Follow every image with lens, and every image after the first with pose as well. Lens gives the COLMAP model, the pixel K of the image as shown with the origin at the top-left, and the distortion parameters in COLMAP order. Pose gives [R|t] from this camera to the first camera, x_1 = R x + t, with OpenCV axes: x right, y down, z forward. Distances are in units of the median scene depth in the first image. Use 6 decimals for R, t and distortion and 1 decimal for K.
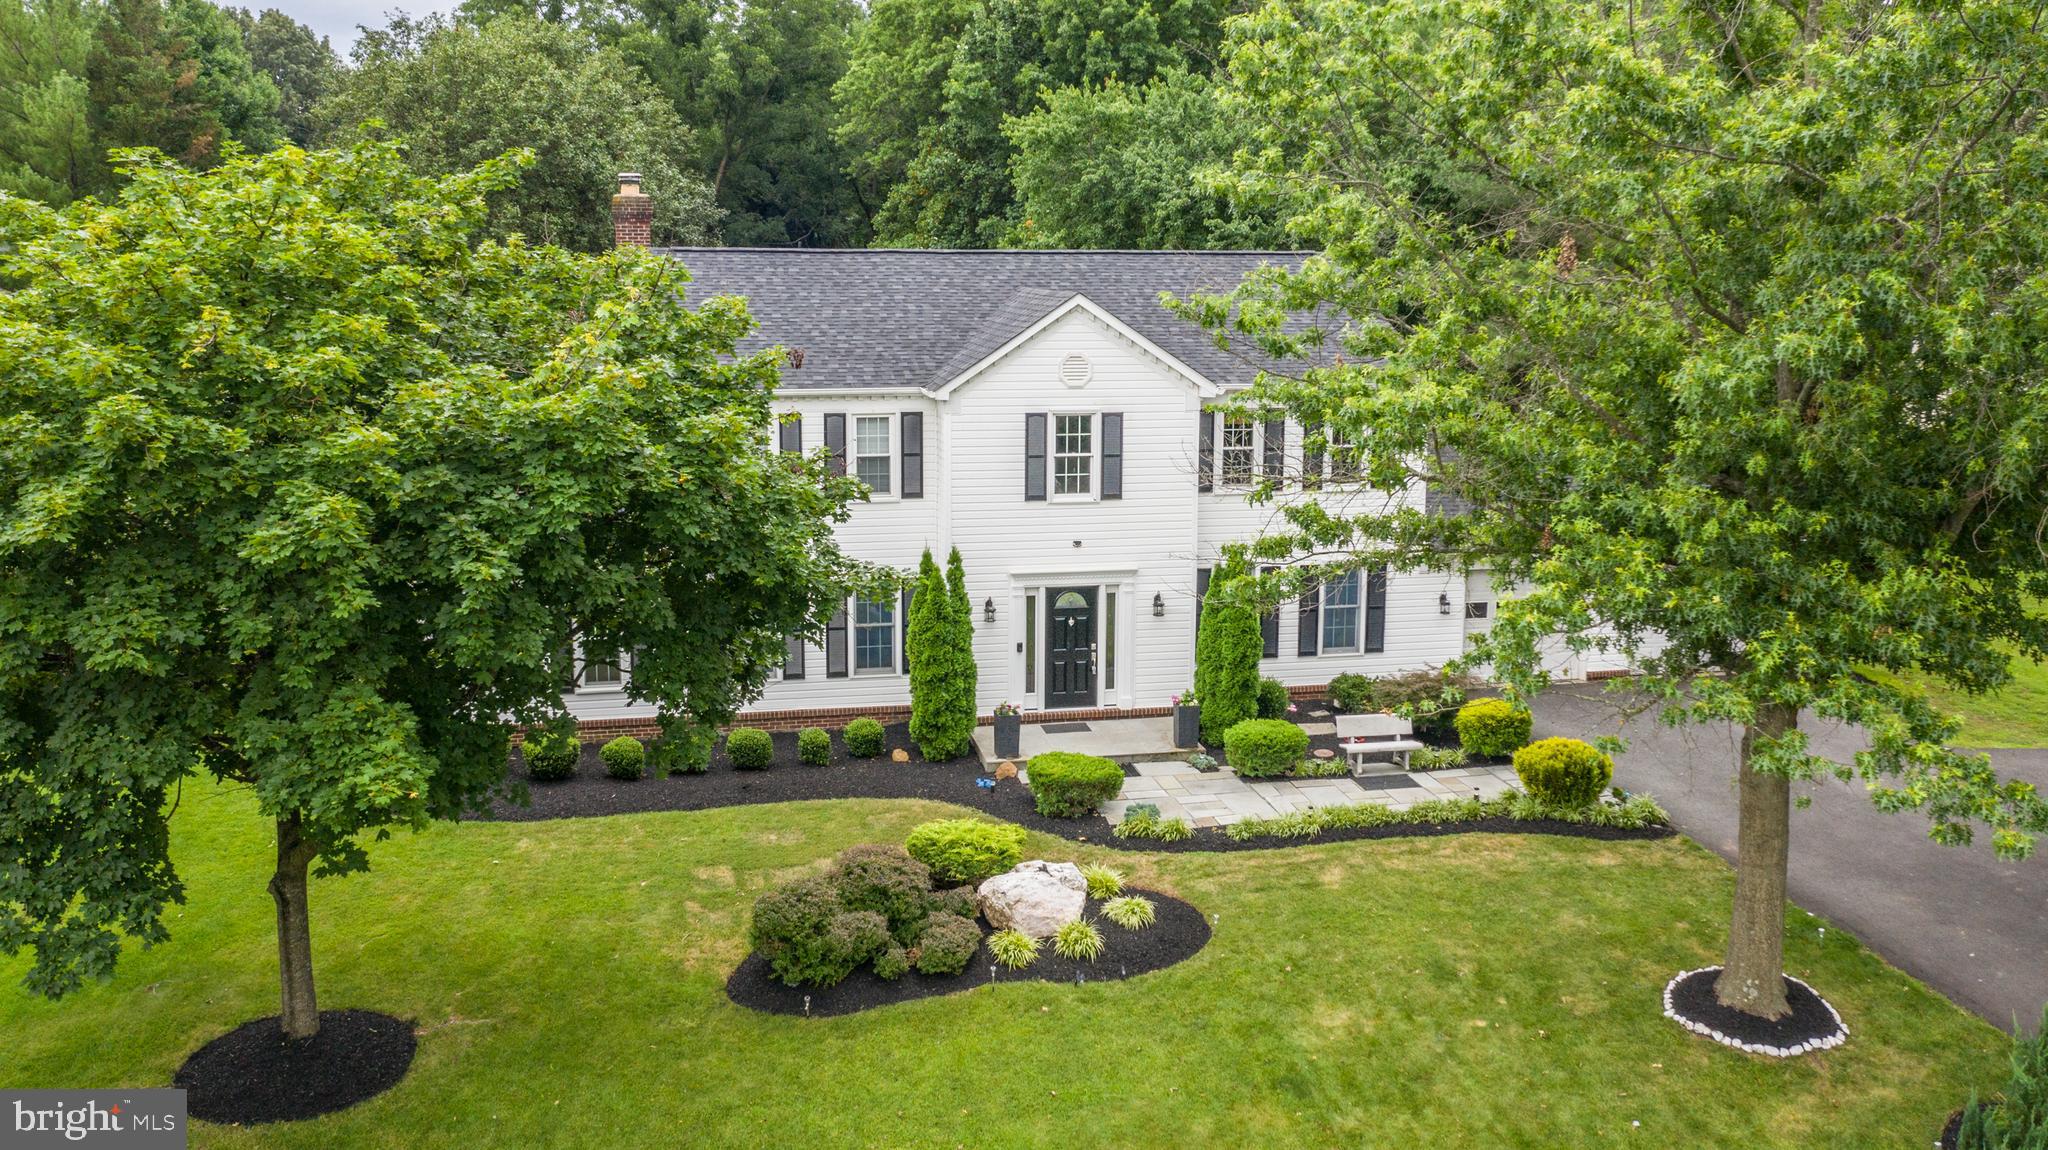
lens RADIAL K [[1825.8, 0, 1048.5], [0, 1825.8, 528.6], [0, 0, 1]] dist [-0.012413, -0.005813]
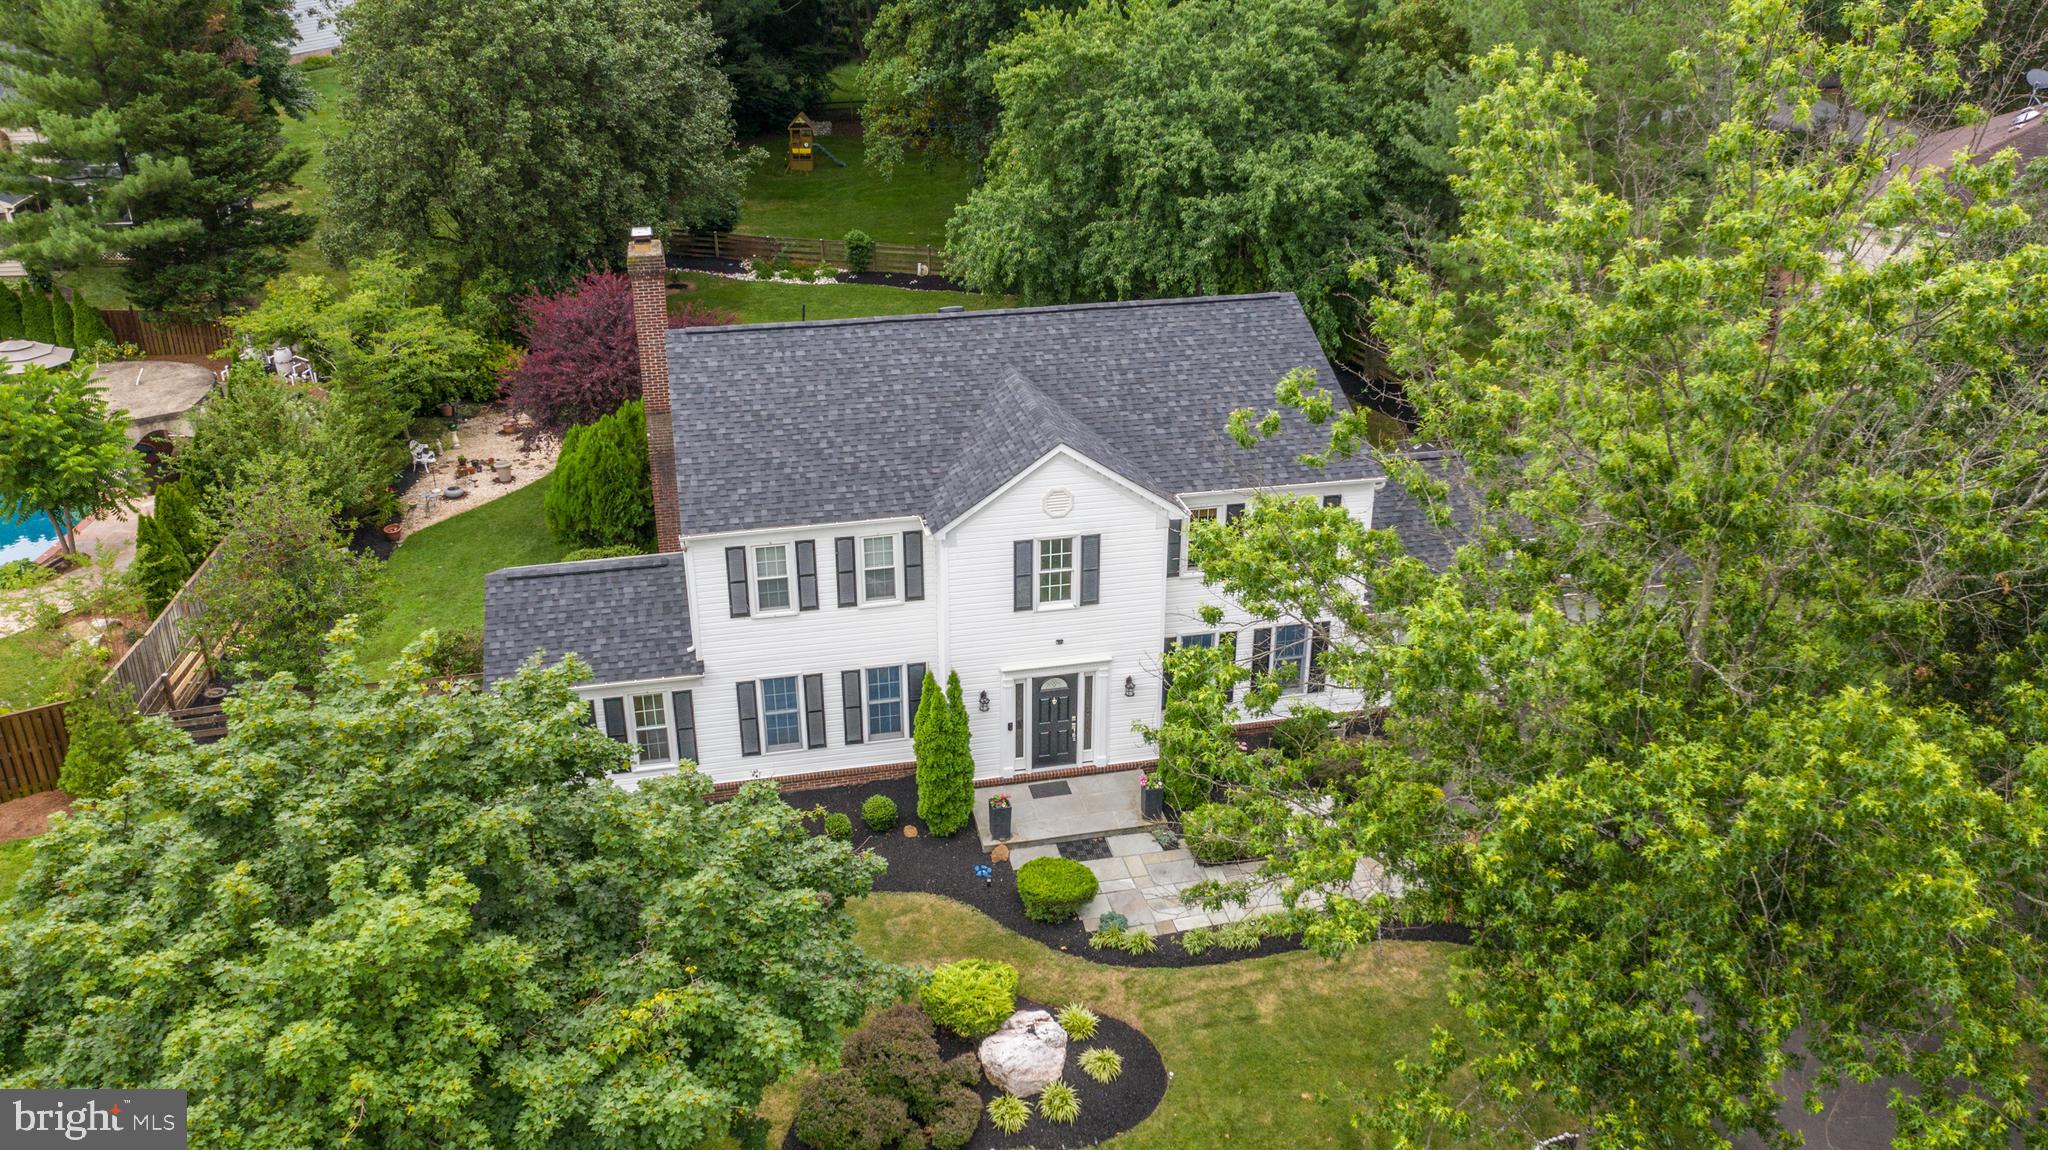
lens RADIAL K [[1670.8, 0, 1033.0], [0, 1670.8, 568.8], [0, 0, 1]] dist [-0.018669, 0.003633]
pose [[0.999992, -0.003841, -0.001099, 0.000390], [0.003995, 0.959957, 0.280118, -0.343111], [-0.000021, -0.280121, 0.959965, 0.005210]]
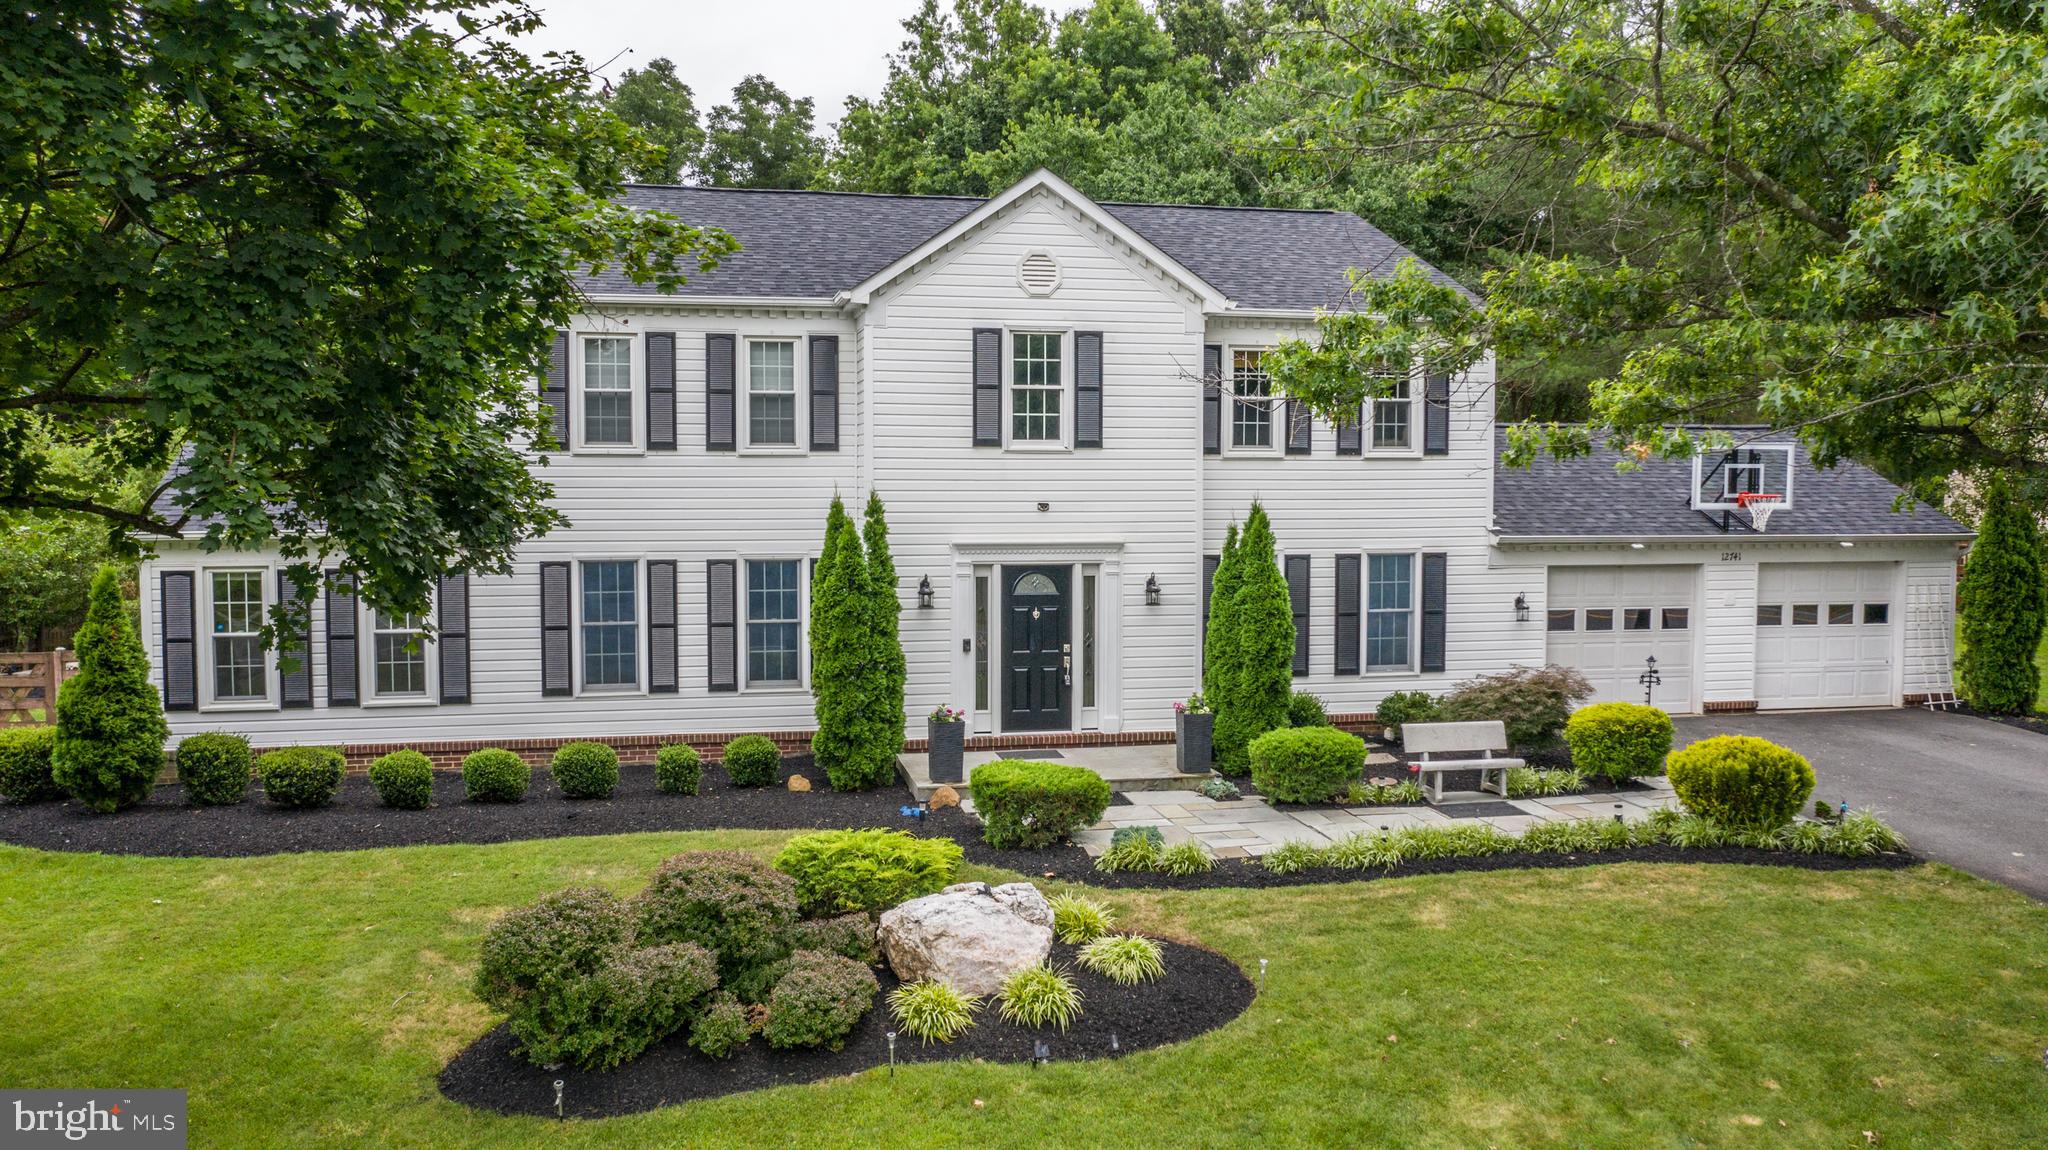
lens RADIAL K [[1676.3, 0, 1032.1], [0, 1676.3, 577.4], [0, 0, 1]] dist [-0.014896, -0.003005]
pose [[0.999985, -0.005490, 0.000474, 0.011062], [0.005510, 0.995154, -0.098177, 0.108683], [0.000067, 0.098179, 0.995169, 0.332482]]
